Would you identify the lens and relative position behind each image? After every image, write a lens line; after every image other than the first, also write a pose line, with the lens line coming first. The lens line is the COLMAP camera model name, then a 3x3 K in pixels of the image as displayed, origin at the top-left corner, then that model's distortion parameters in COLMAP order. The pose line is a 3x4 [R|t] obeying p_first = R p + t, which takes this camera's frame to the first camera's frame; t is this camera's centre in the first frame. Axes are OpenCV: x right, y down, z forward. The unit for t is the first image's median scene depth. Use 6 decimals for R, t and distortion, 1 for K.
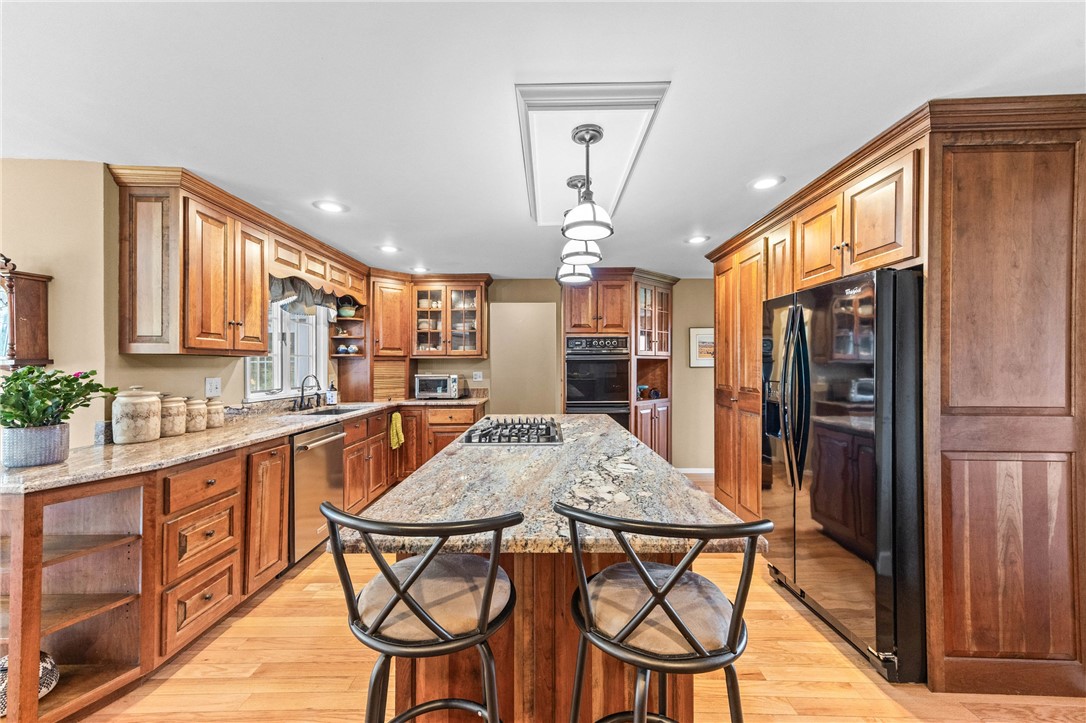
lens RADIAL K [[410.1, 0, 542.2], [0, 410.1, 358.4], [0, 0, 1]] dist [0.013930, 0.000462]
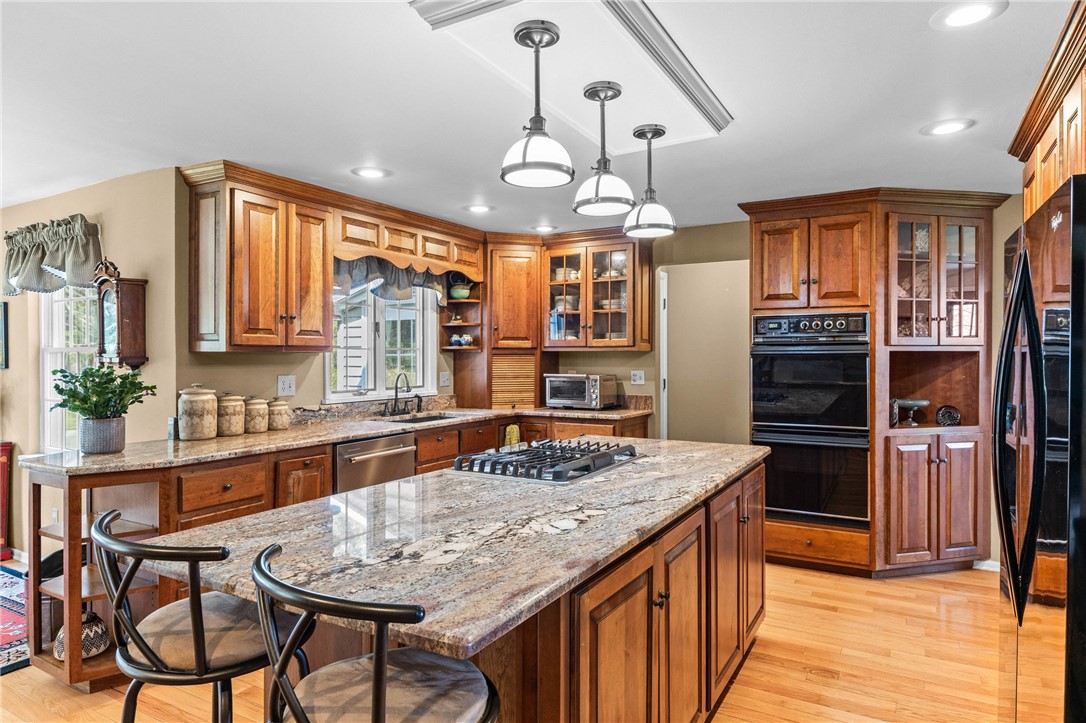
lens RADIAL K [[628.0, 0, 548.5], [0, 628.0, 351.6], [0, 0, 1]] dist [0.009417, -0.000665]
pose [[0.878179, -0.000863, -0.478331, 0.346584], [0.005708, 0.999946, 0.008676, -0.013702], [0.478298, -0.010350, 0.878137, 0.047904]]
